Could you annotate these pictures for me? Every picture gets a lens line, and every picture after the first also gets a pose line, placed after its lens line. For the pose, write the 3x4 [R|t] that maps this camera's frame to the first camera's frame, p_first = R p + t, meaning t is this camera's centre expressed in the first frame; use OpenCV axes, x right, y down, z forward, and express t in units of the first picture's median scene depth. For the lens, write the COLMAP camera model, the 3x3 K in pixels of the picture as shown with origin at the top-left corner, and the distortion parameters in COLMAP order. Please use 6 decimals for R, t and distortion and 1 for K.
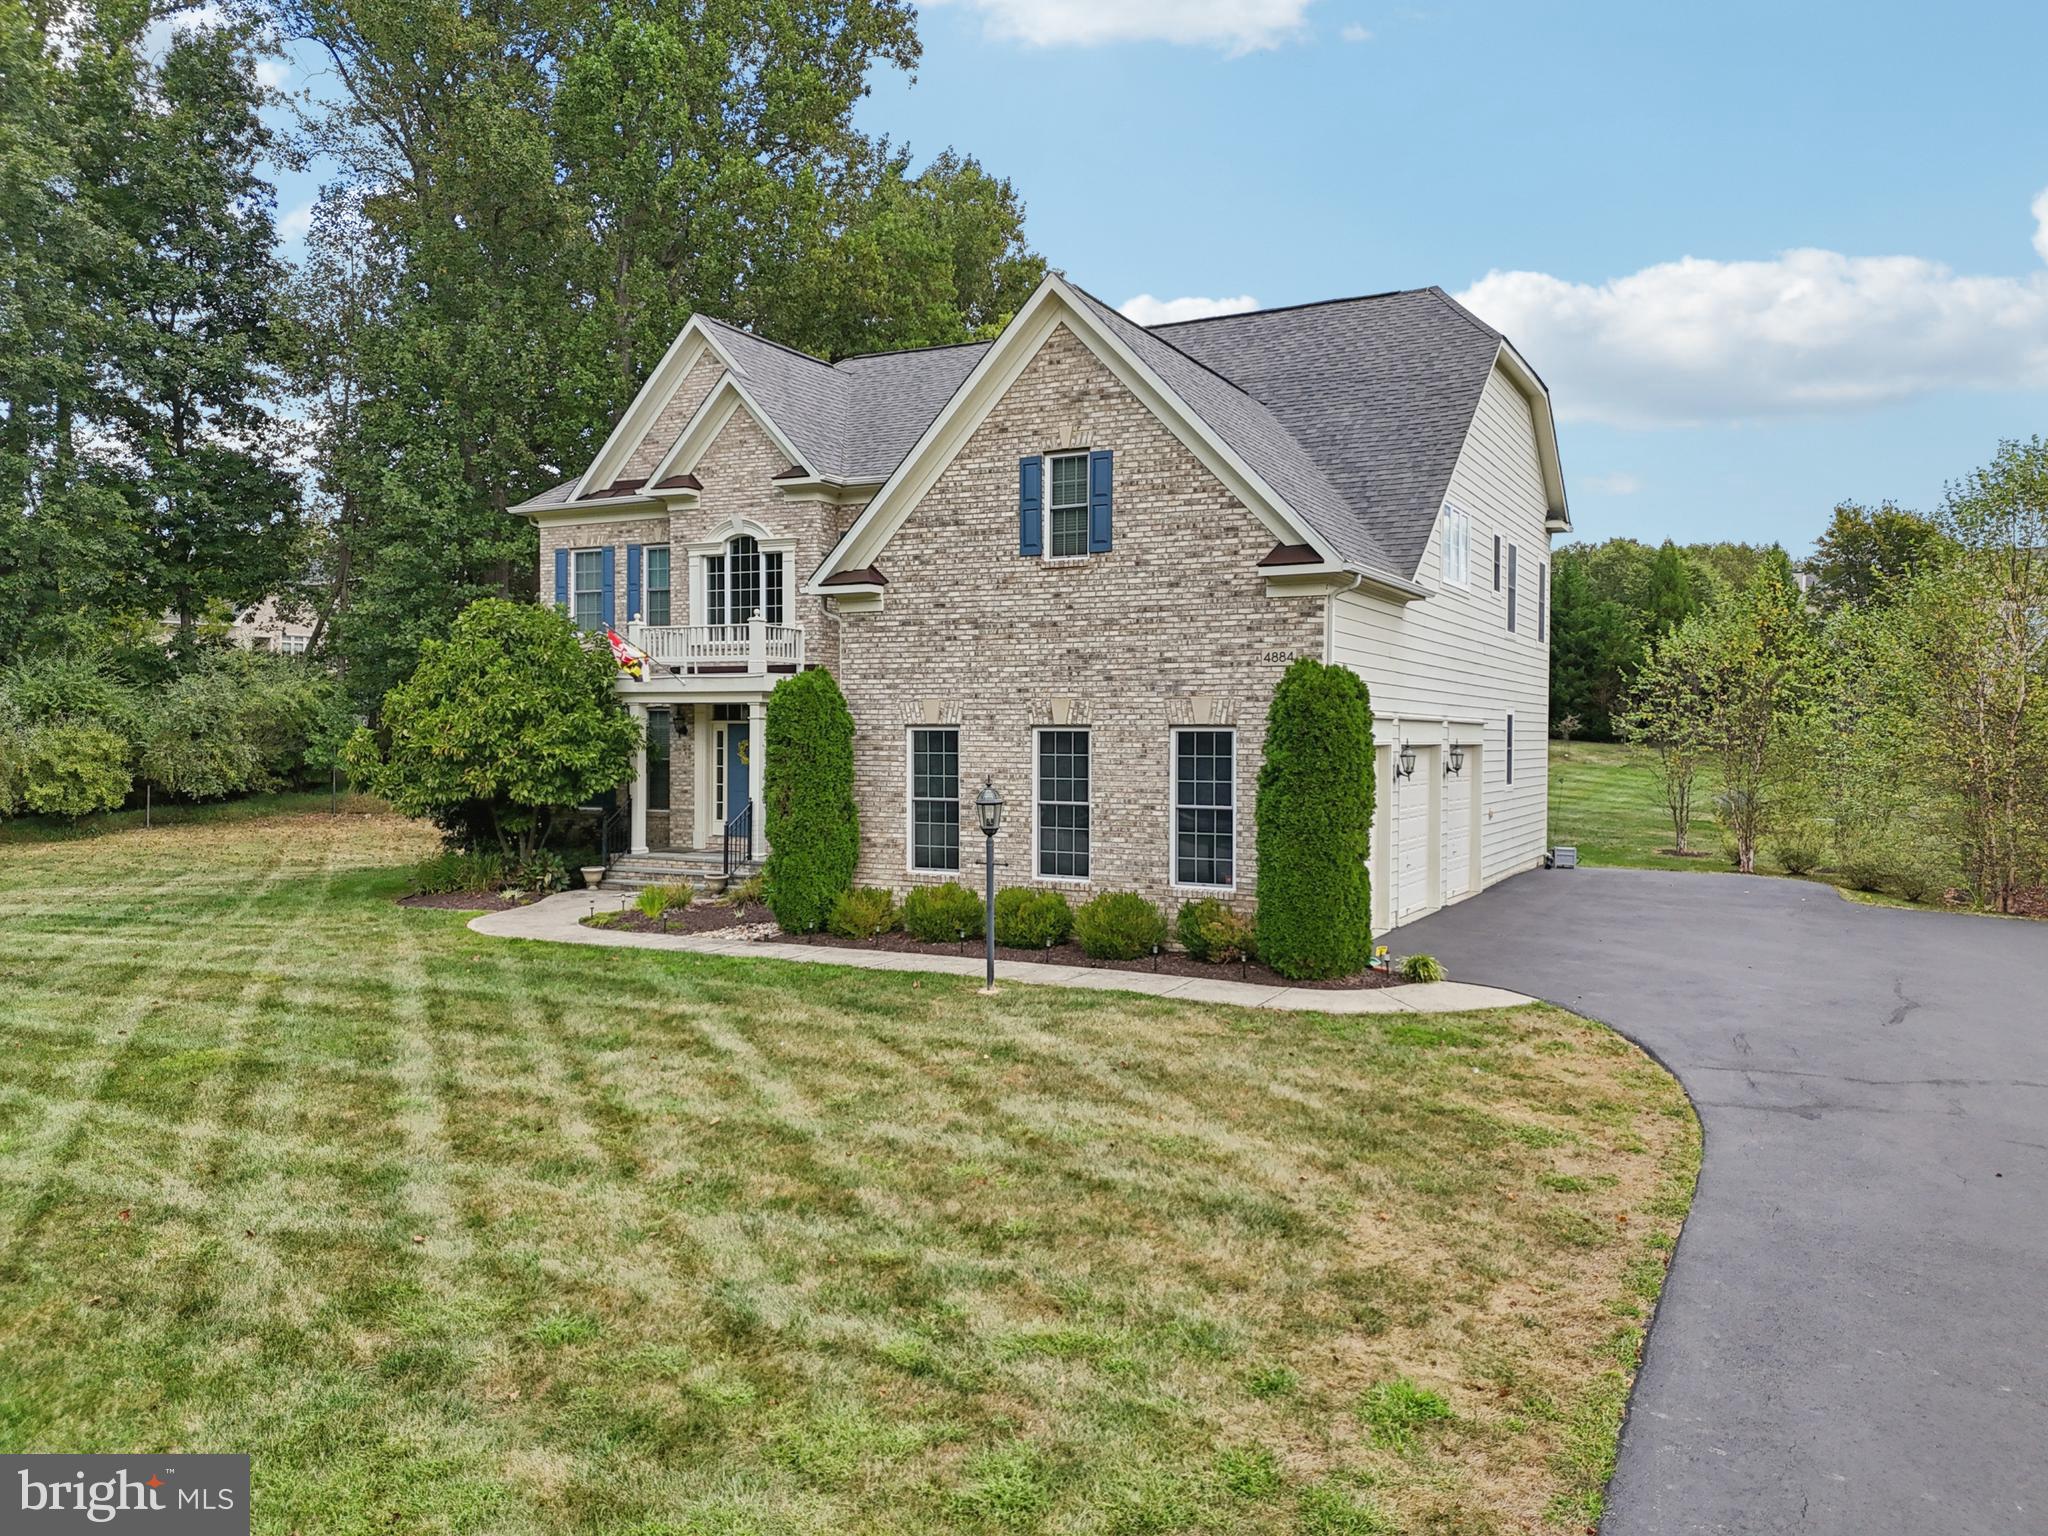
lens RADIAL K [[1497.6, 0, 1028.1], [0, 1497.6, 769.2], [0, 0, 1]] dist [0.082722, -0.092141]
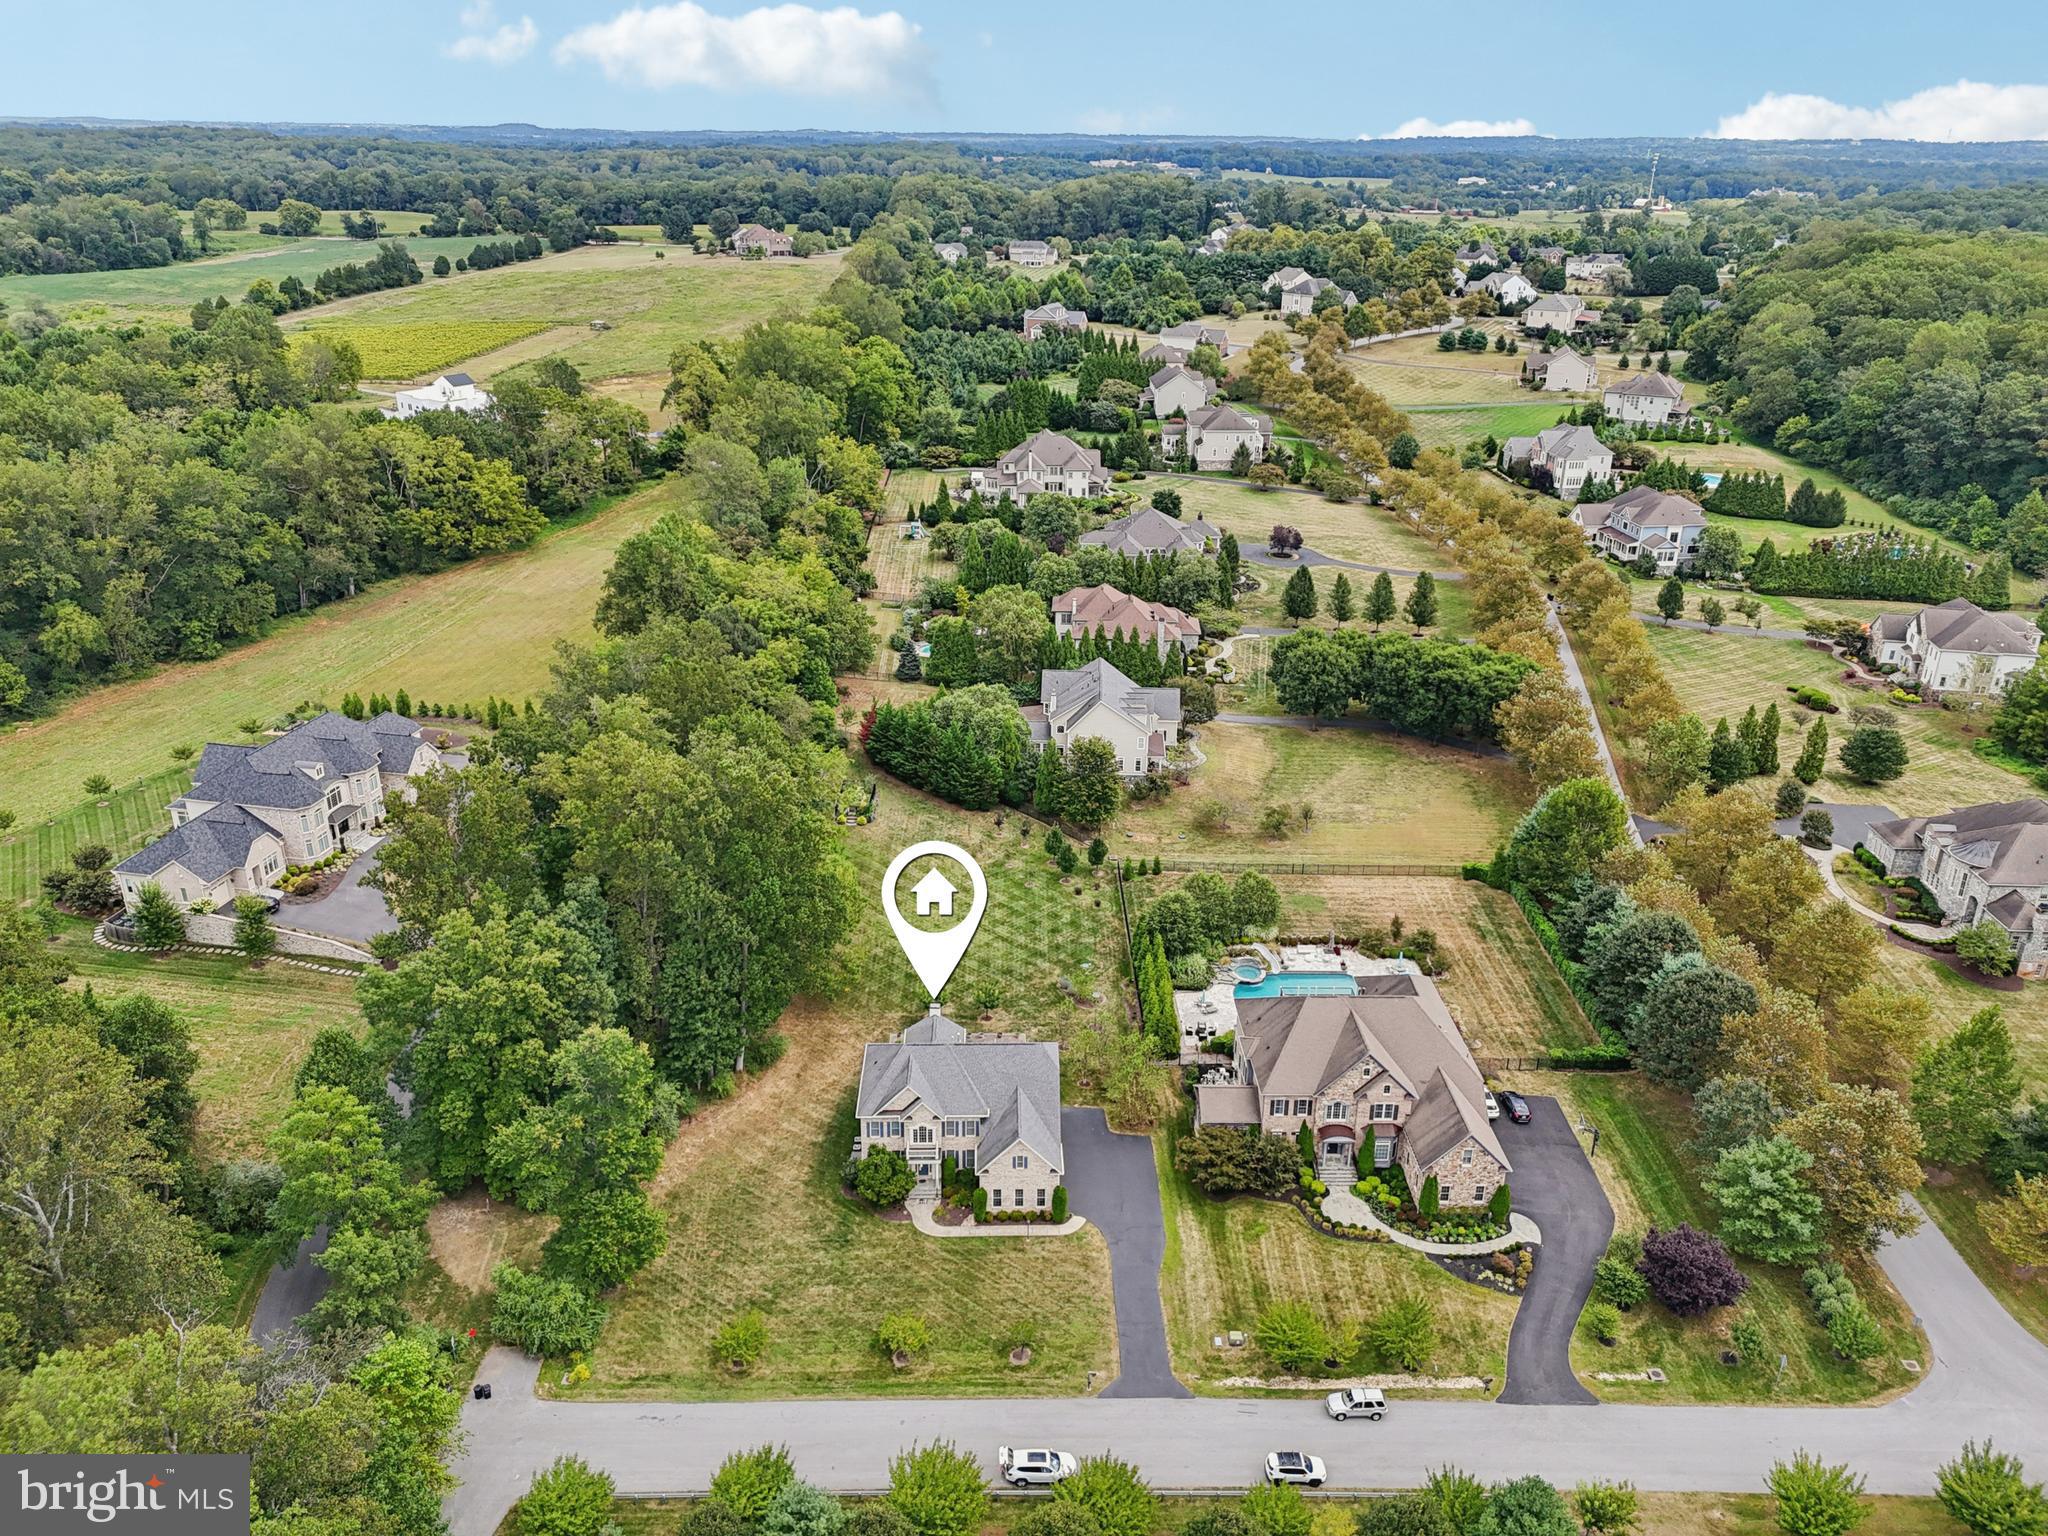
lens RADIAL K [[1501.9, 0, 1025.8], [0, 1501.9, 759.4], [0, 0, 1]] dist [0.087548, -0.102438]
pose [[0.874625, -0.185691, 0.447828, -2.655936], [0.007811, 0.929015, 0.369959, -4.367149], [-0.484737, -0.320077, 0.813990, -3.977326]]
